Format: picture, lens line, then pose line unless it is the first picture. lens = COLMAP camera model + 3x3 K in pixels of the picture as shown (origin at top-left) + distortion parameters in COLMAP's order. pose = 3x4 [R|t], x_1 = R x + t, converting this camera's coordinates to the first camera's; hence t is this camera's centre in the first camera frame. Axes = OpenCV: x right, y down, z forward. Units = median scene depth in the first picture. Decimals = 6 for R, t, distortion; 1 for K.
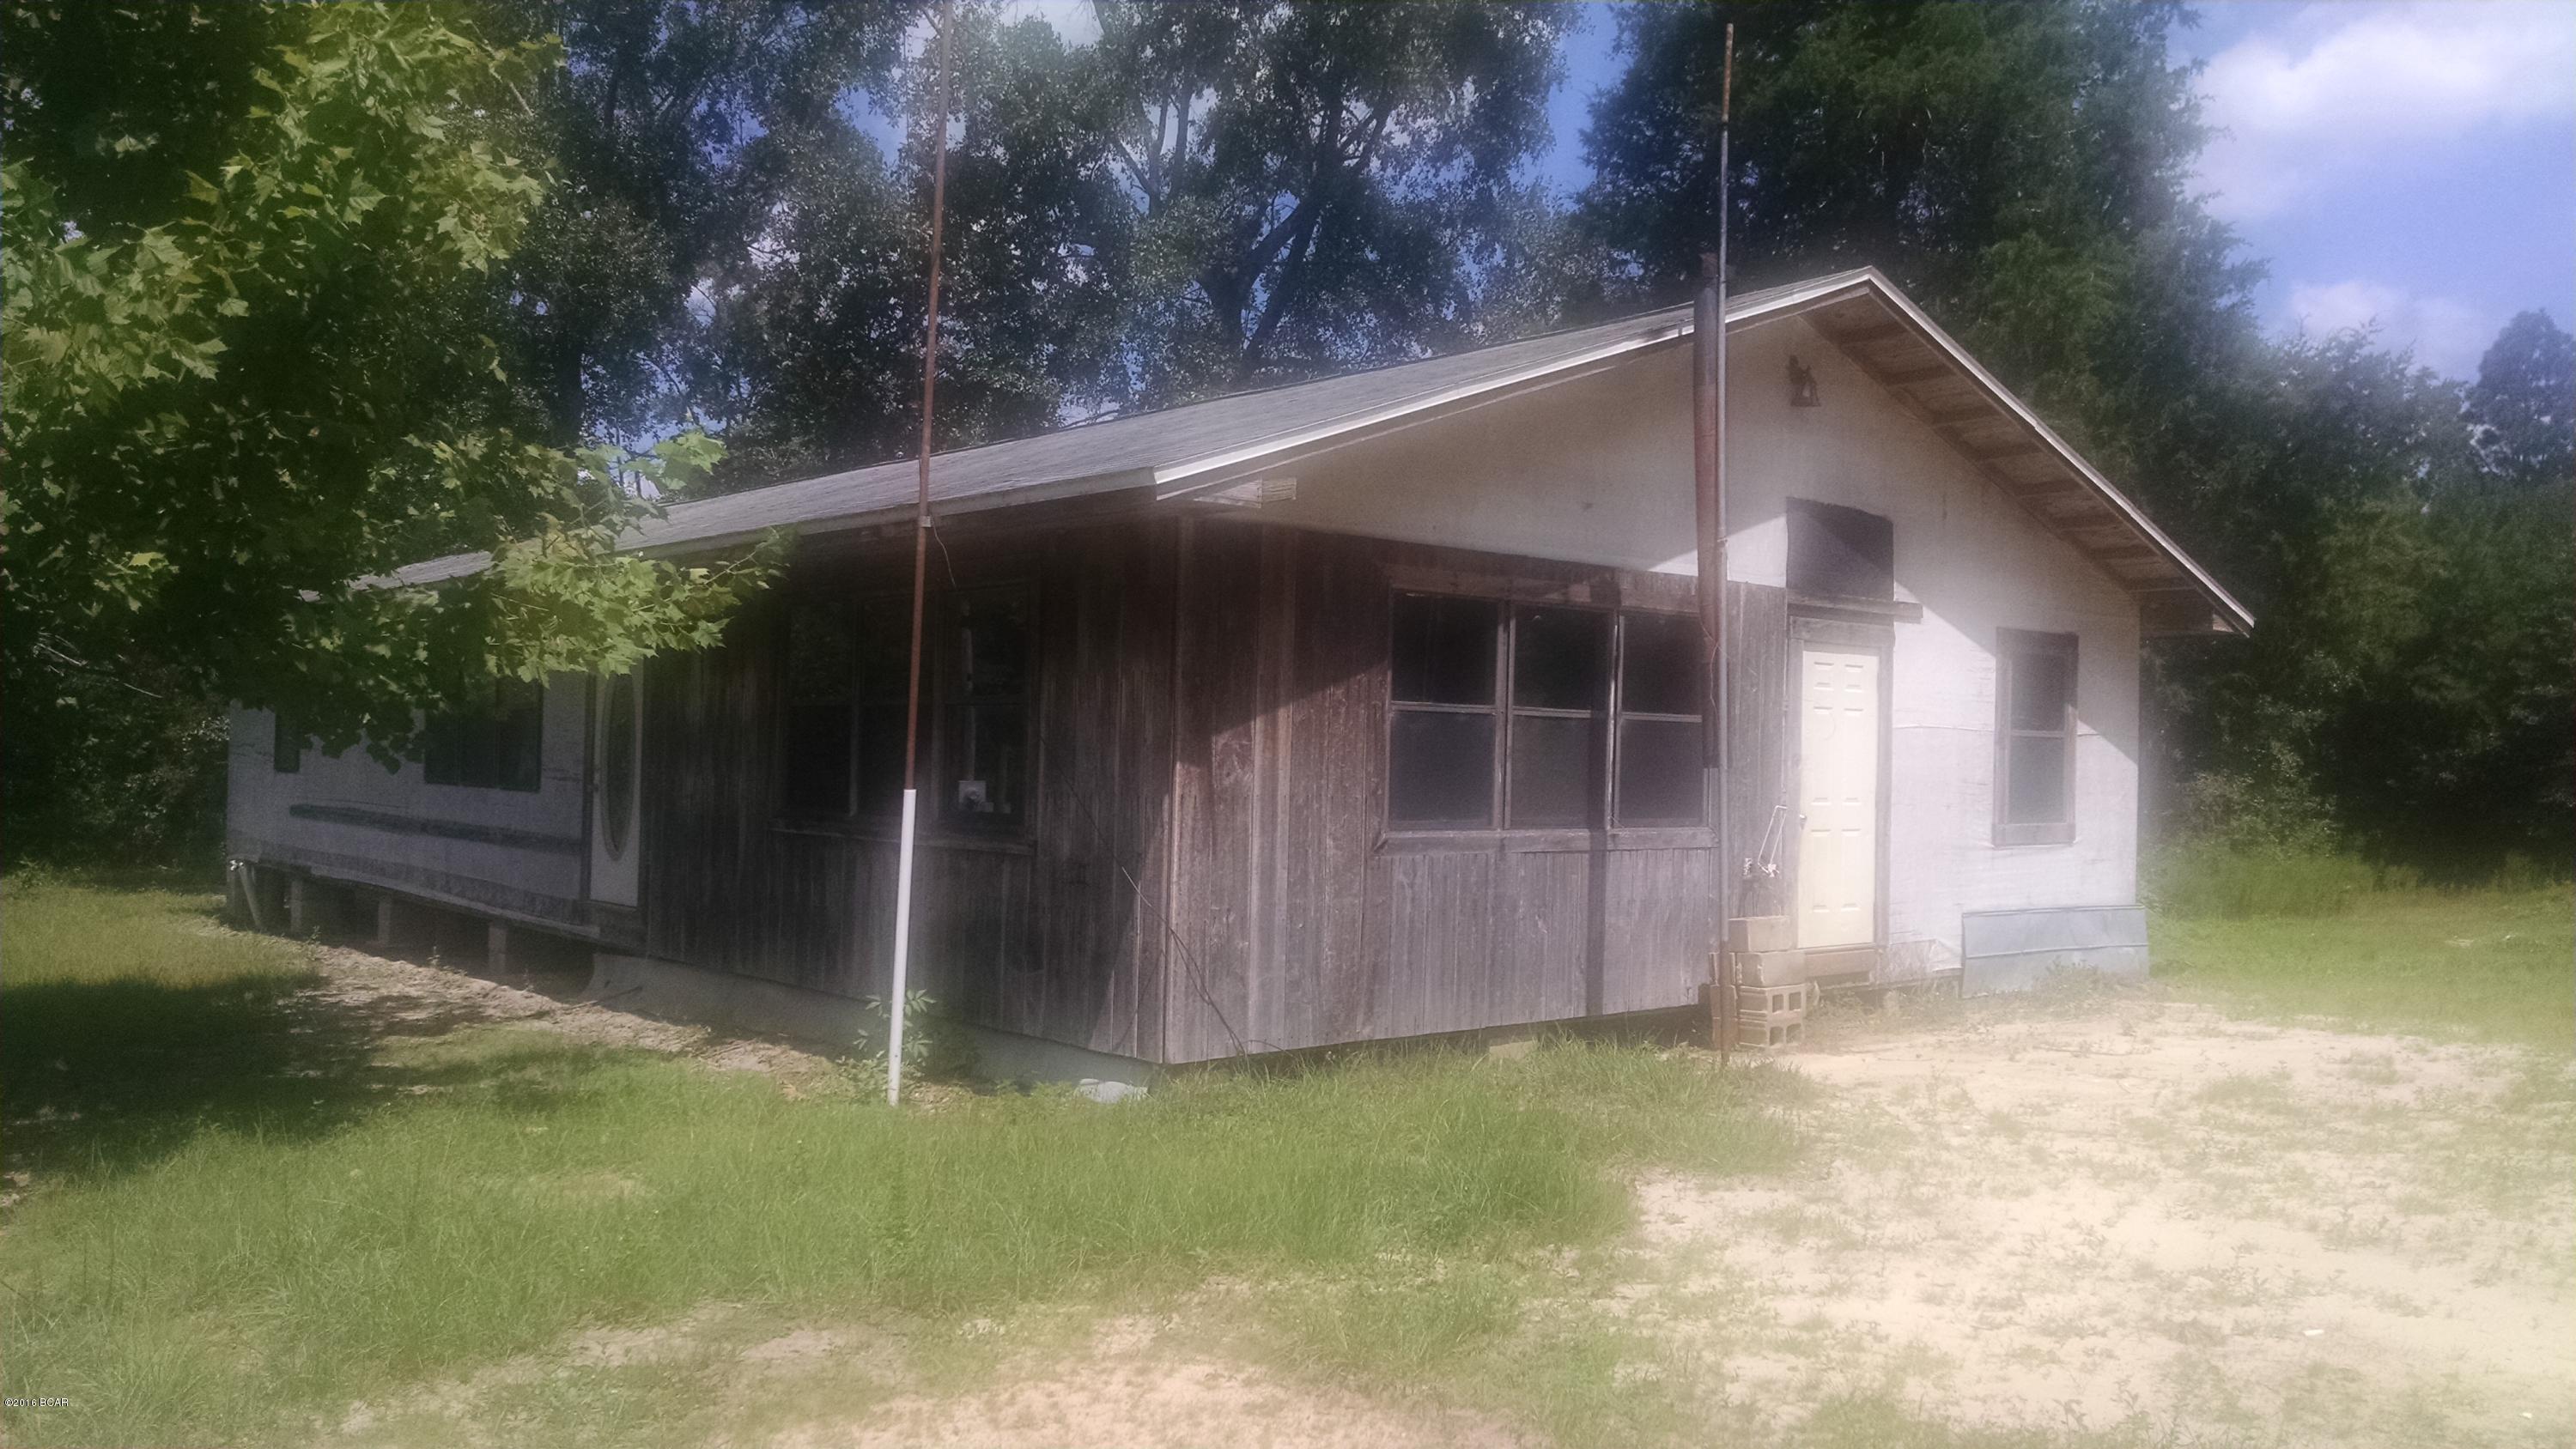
lens RADIAL K [[2012.0, 0, 1289.7], [0, 2012.0, 721.7], [0, 0, 1]] dist [0.009398, -0.067401]
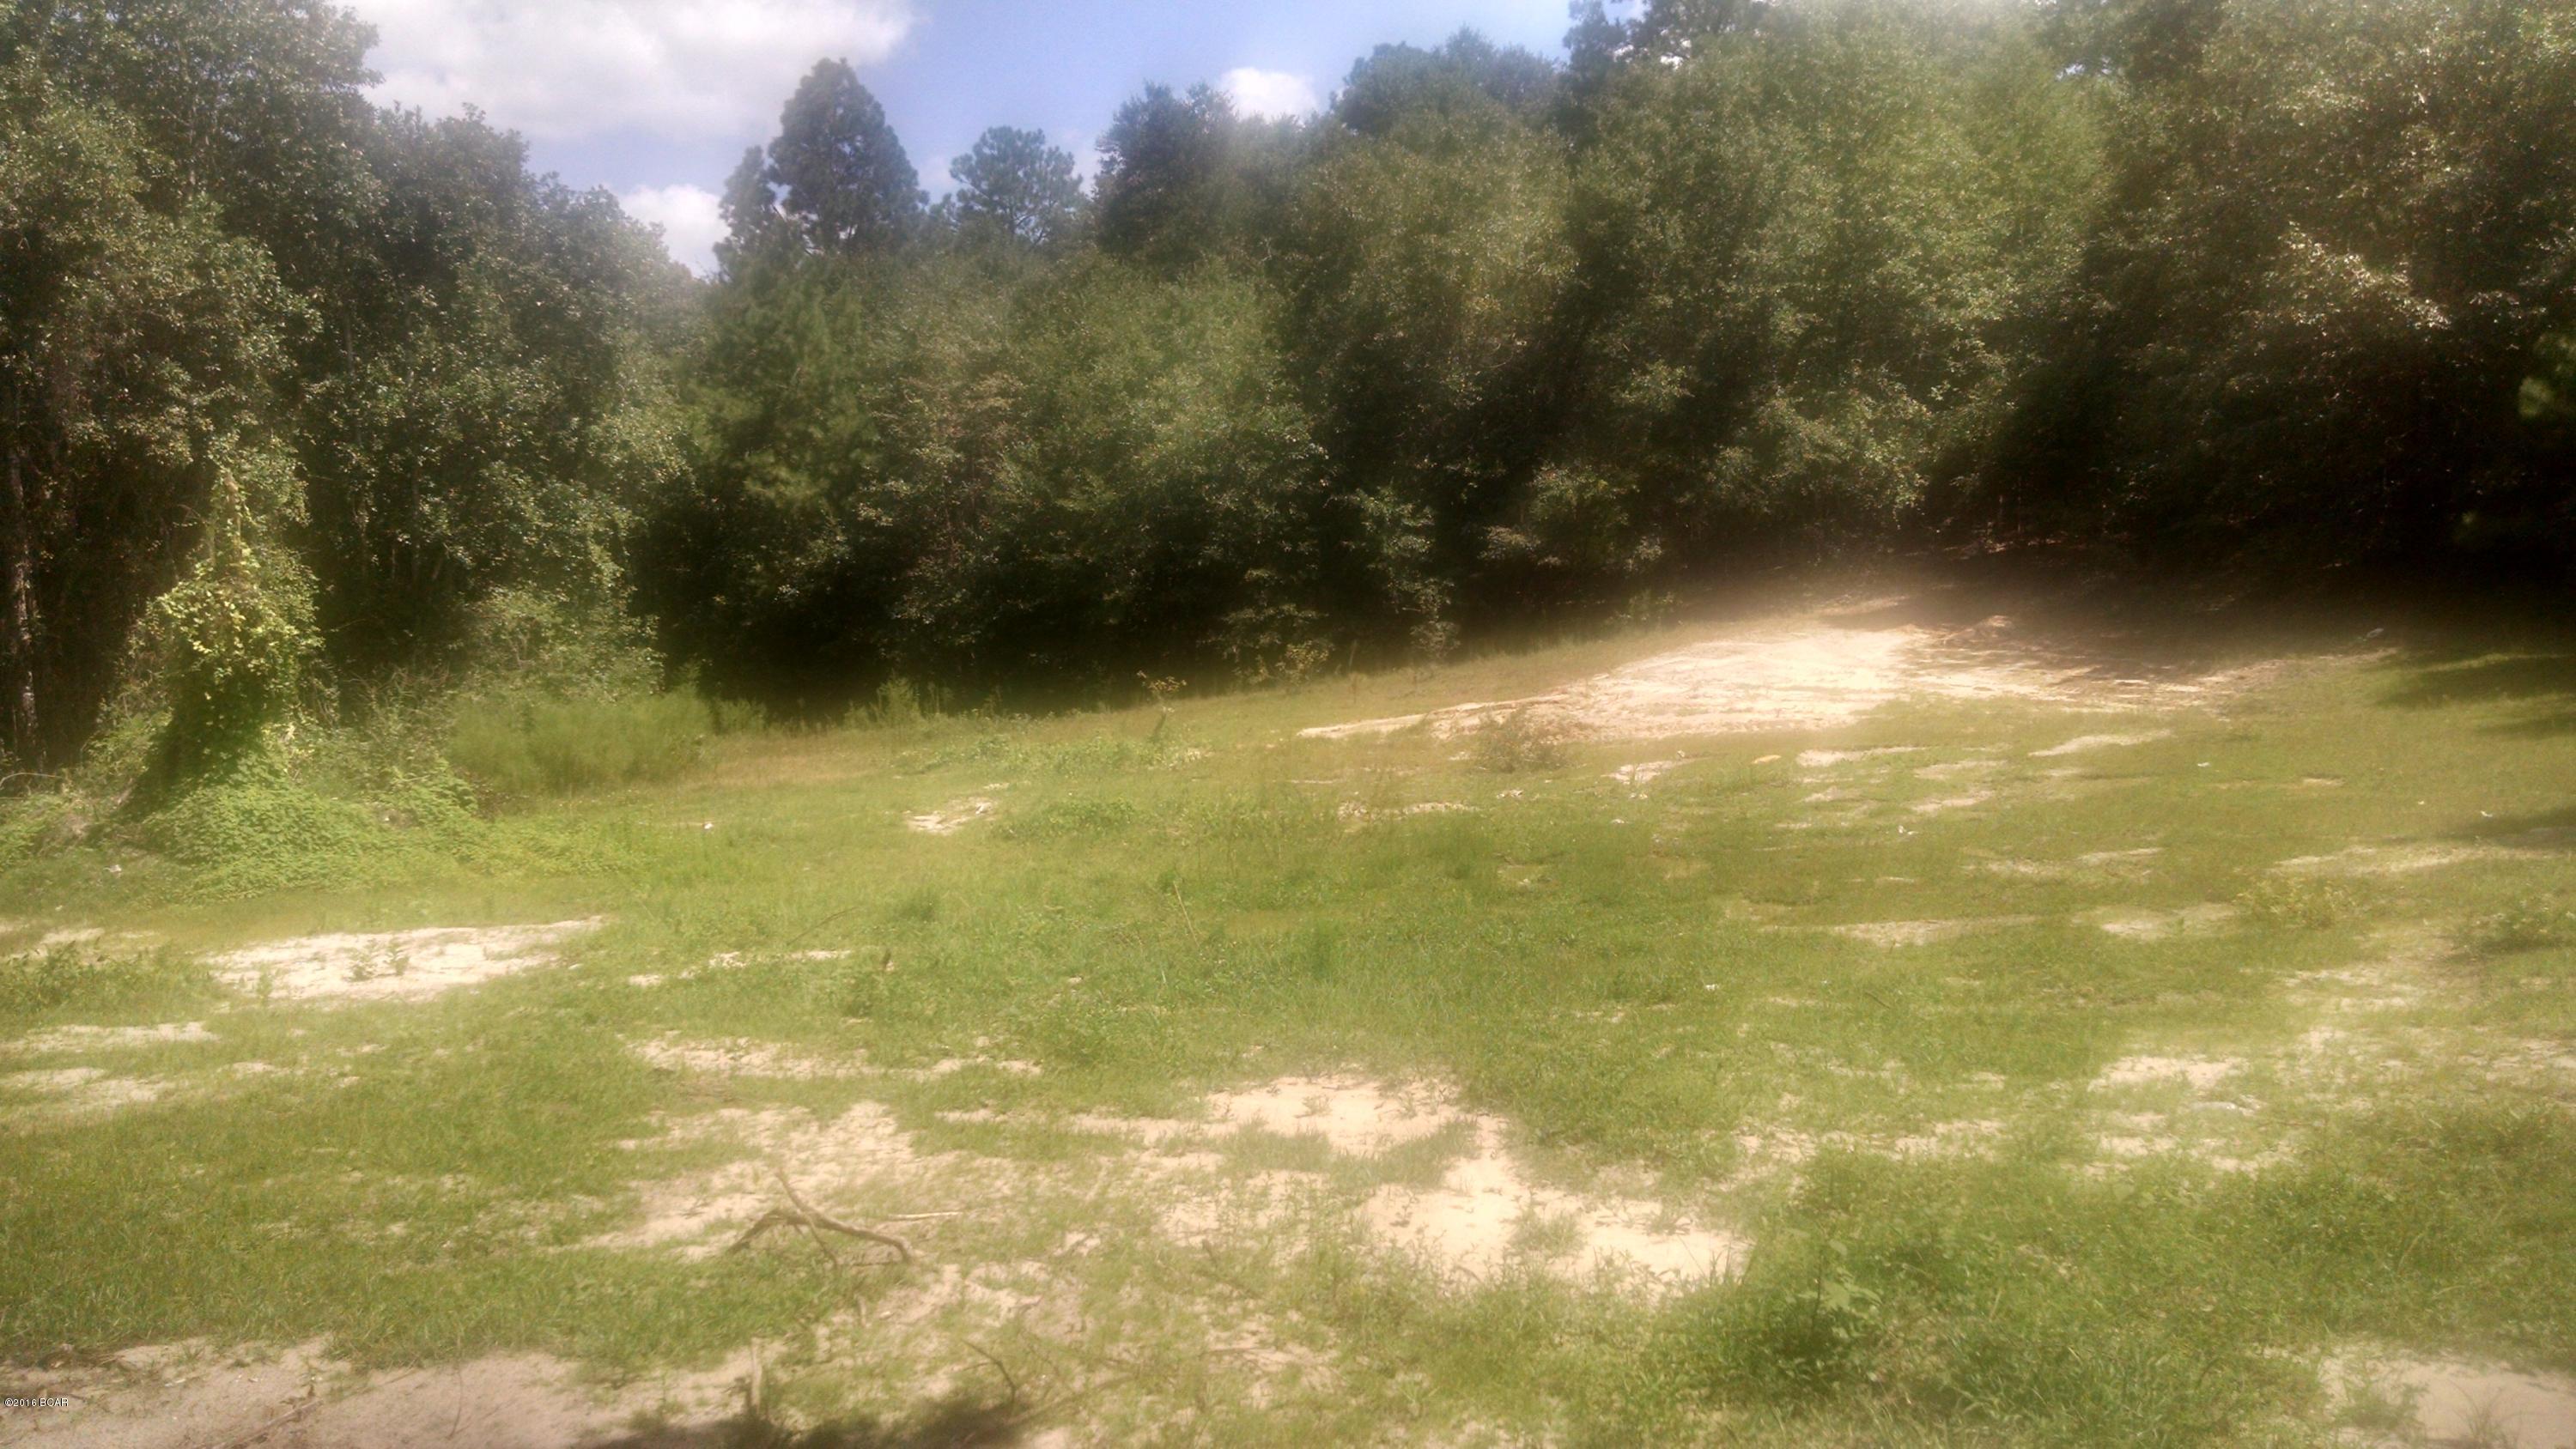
lens RADIAL K [[2012.0, 0, 1289.9], [0, 2012.0, 728.6], [0, 0, 1]] dist [0.009398, -0.067401]
pose [[0.668093, -0.058788, 0.741752, 0.099914], [-0.004192, 0.996561, 0.082758, 0.014604], [-0.744066, -0.058400, 0.665549, 0.293506]]
